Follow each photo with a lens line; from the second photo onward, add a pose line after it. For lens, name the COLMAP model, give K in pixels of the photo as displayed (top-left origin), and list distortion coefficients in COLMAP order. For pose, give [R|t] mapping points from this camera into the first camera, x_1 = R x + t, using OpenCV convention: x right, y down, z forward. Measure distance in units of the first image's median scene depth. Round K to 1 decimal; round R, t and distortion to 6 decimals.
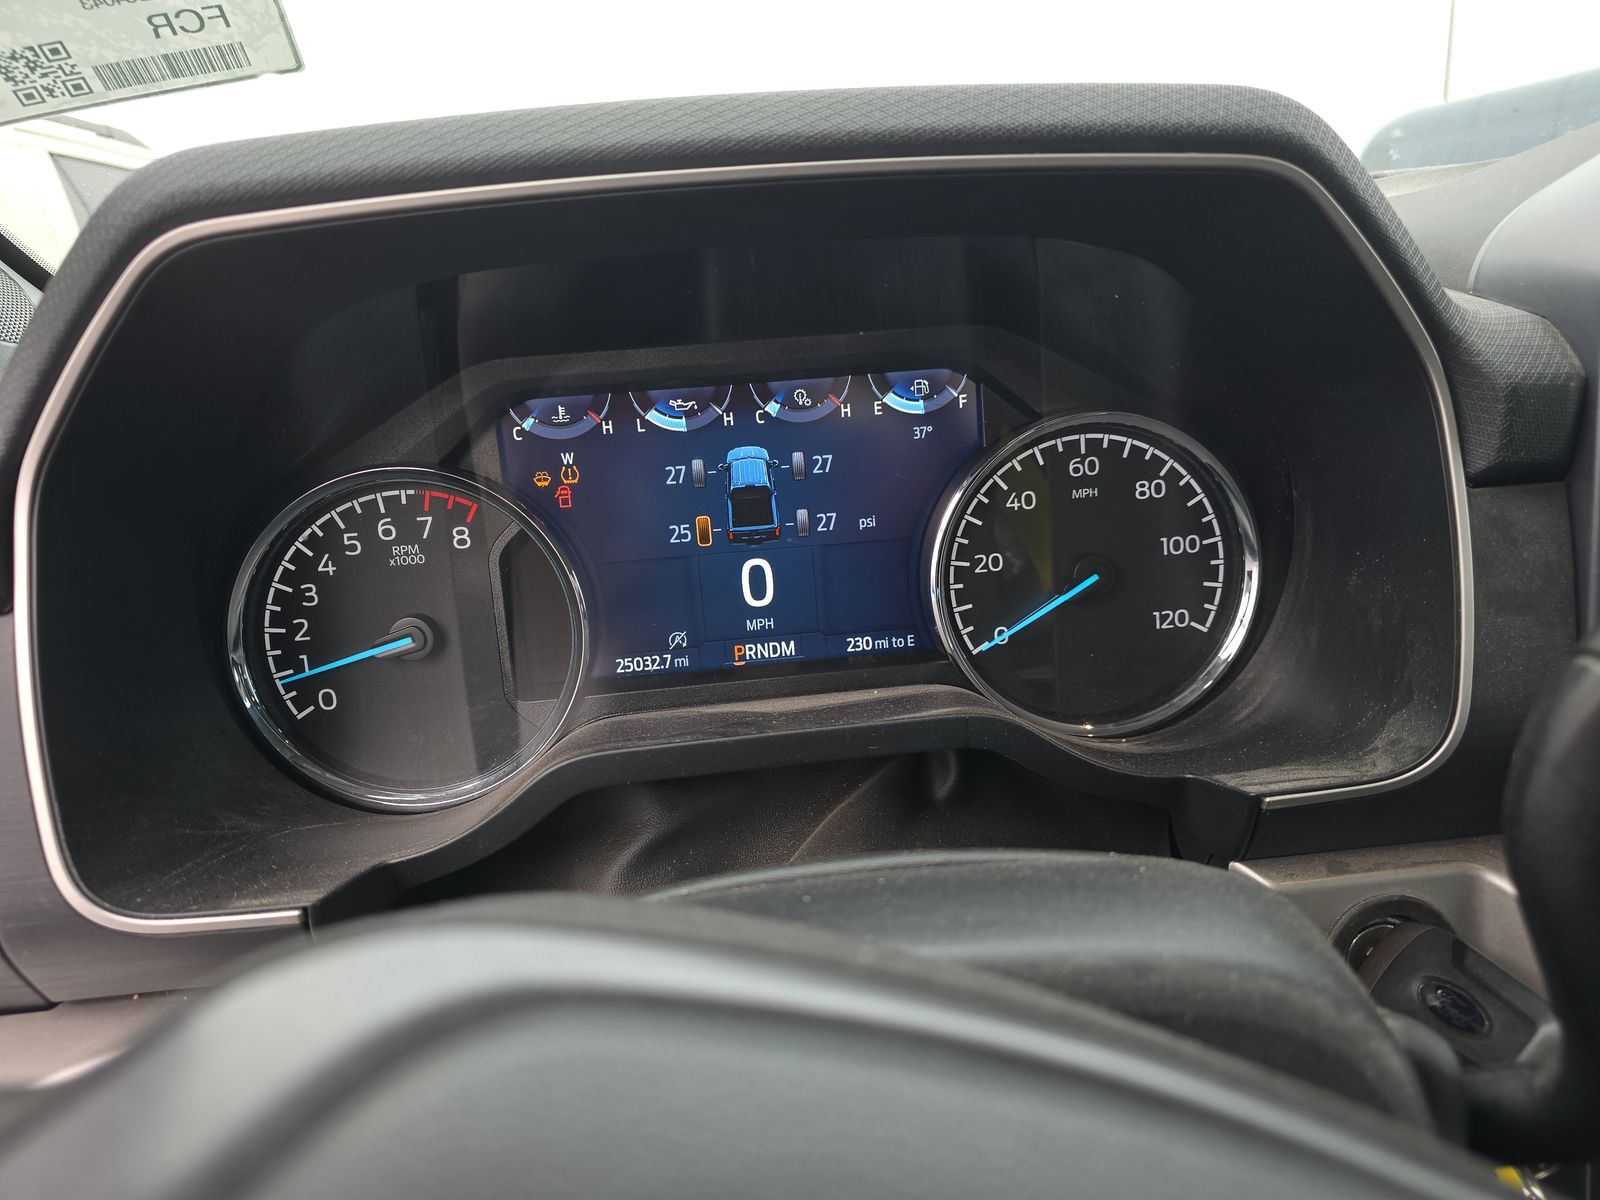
lens RADIAL K [[1068.0, 0, 801.4], [0, 1068.0, 603.0], [0, 0, 1]] dist [0.025543, -0.006883]
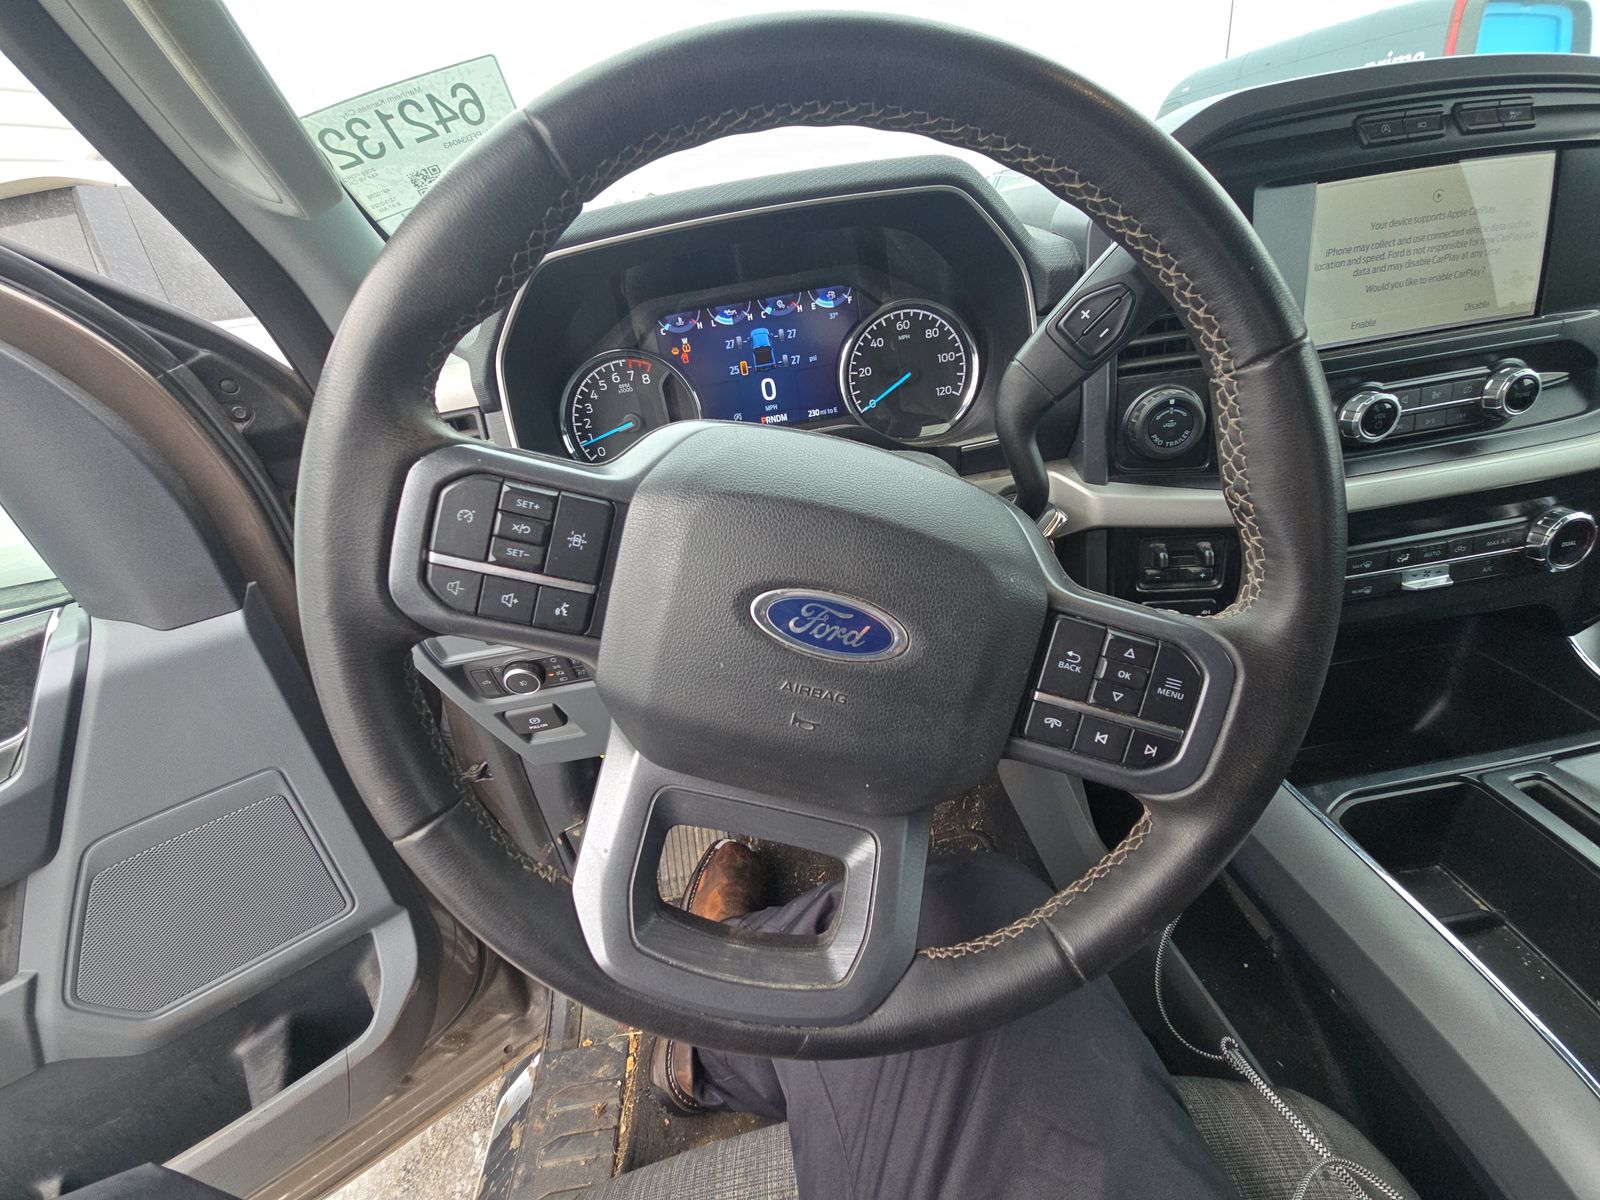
lens RADIAL K [[651.3, 0, 795.3], [0, 651.3, 600.5], [0, 0, 1]] dist [-0.002707, 0.000102]
pose [[0.996411, -0.071270, -0.045666, 0.051228], [0.079604, 0.972402, 0.219312, 0.127582], [0.028775, -0.222160, 0.974586, -0.528369]]
